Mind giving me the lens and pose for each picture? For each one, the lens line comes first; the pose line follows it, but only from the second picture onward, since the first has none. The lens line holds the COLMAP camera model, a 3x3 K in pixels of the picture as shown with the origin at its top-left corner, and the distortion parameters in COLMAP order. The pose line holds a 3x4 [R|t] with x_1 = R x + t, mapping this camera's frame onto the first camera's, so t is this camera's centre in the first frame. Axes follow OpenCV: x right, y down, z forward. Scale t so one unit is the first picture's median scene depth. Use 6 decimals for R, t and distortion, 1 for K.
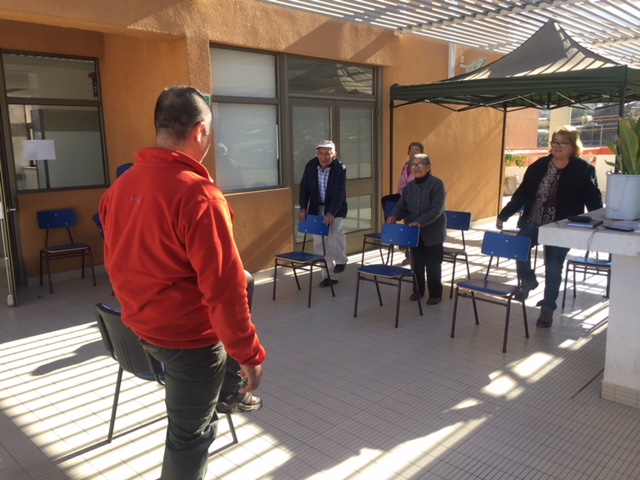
lens RADIAL K [[563.7, 0, 337.3], [0, 563.7, 238.3], [0, 0, 1]] dist [0.083561, -0.137500]
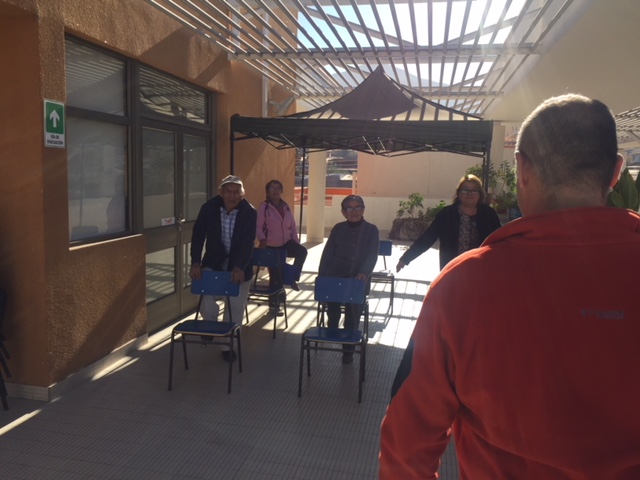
lens RADIAL K [[563.7, 0, 337.3], [0, 563.7, 238.3], [0, 0, 1]] dist [0.083561, -0.137500]
pose [[0.819527, -0.024594, 0.572512, -0.318762], [0.061300, 0.997108, -0.044915, -0.035039], [-0.569752, 0.071904, 0.818665, 0.233387]]
